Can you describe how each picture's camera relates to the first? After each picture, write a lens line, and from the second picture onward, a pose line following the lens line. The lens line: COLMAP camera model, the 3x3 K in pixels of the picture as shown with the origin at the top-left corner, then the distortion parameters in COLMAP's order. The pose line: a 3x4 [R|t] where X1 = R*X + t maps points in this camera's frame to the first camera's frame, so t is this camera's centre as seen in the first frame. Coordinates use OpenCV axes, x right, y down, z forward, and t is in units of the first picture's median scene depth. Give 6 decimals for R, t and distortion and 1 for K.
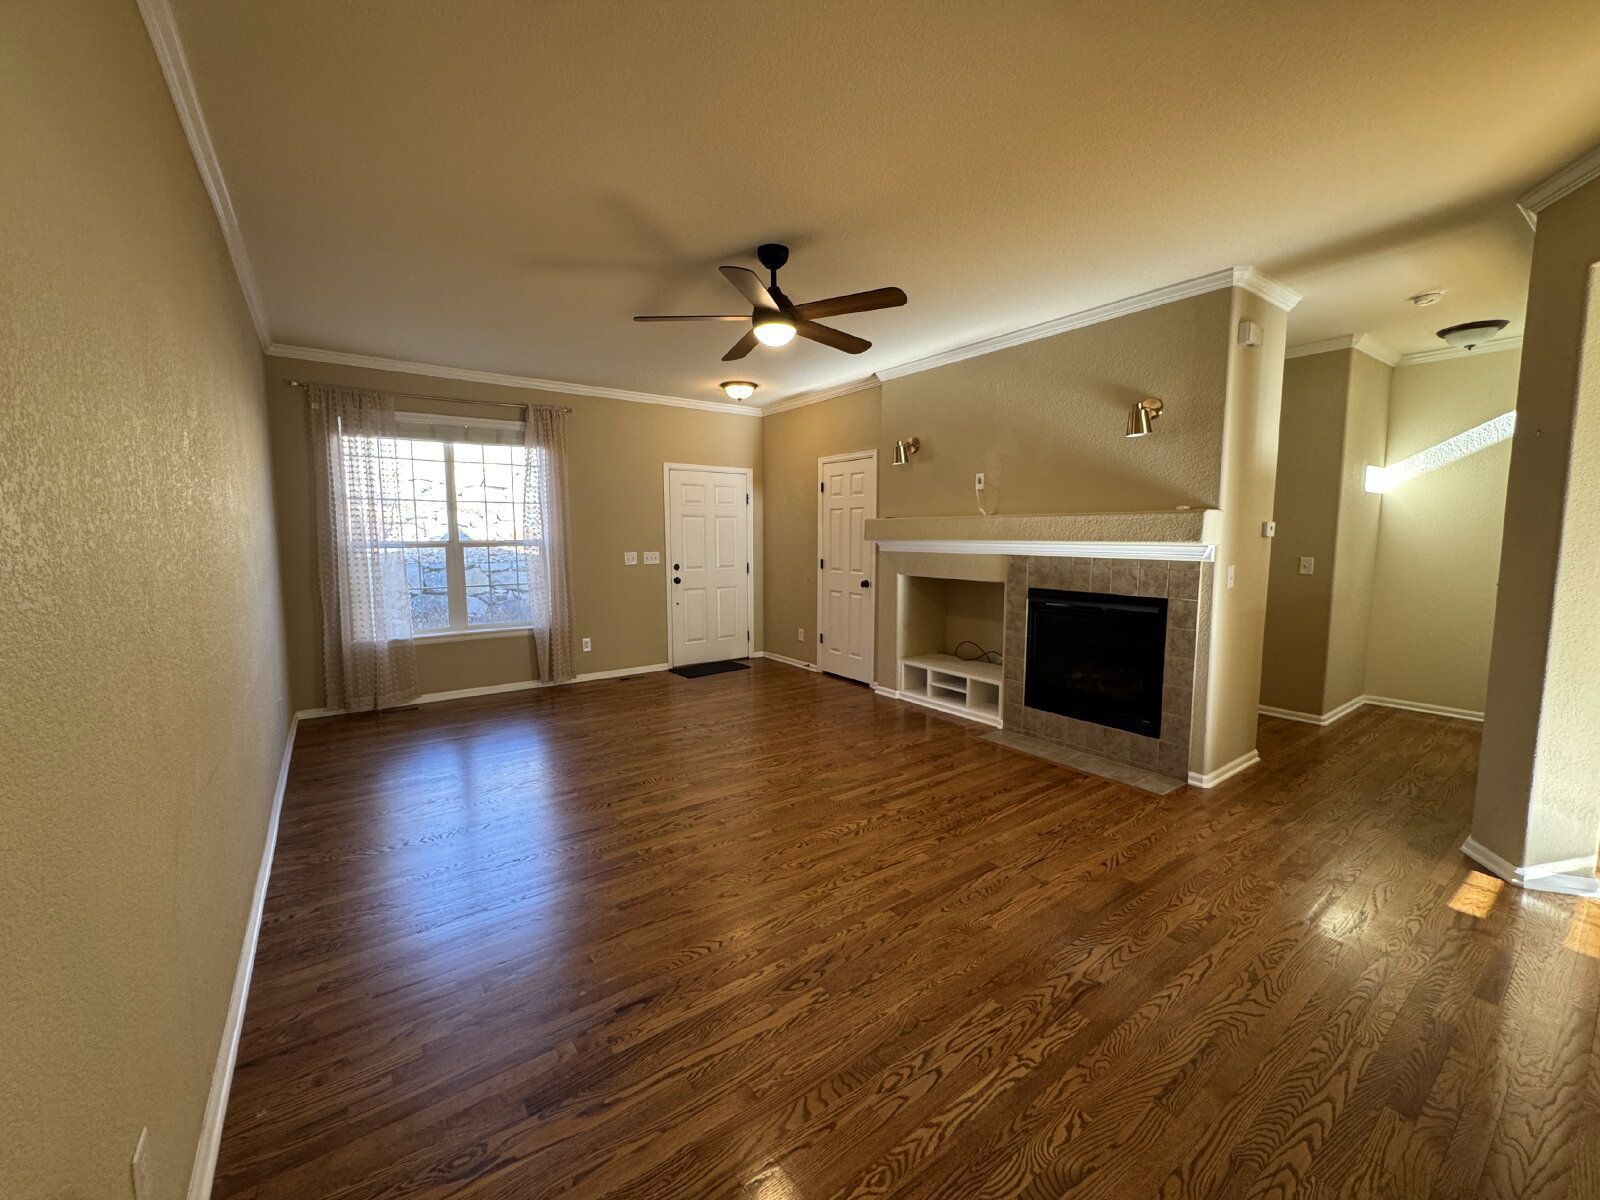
lens RADIAL K [[654.9, 0, 804.4], [0, 654.9, 597.0], [0, 0, 1]] dist [0.002162, 0.000253]
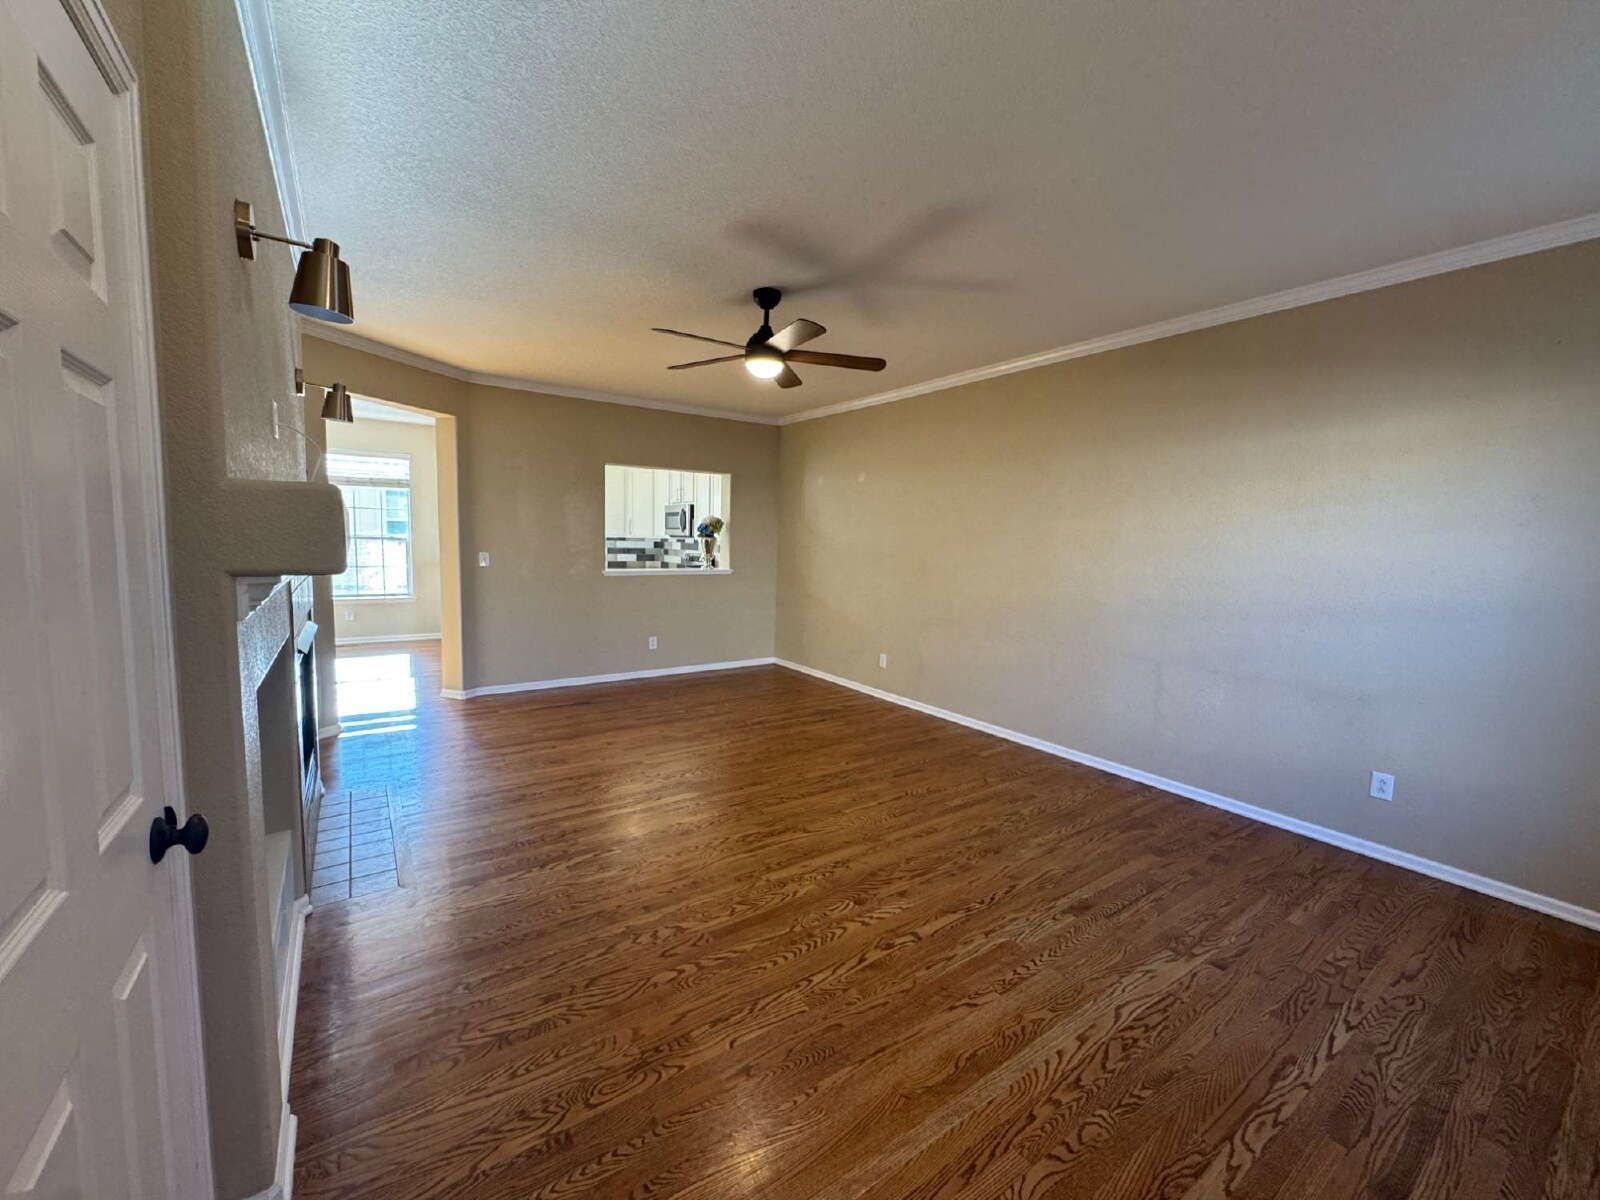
lens RADIAL K [[654.9, 0, 801.1], [0, 654.9, 597.6], [0, 0, 1]] dist [0.002162, 0.000253]
pose [[-0.999522, -0.020211, 0.023413, -0.126053], [-0.015263, 0.980694, 0.194951, -0.197257], [-0.026901, 0.194500, -0.980533, 1.836399]]
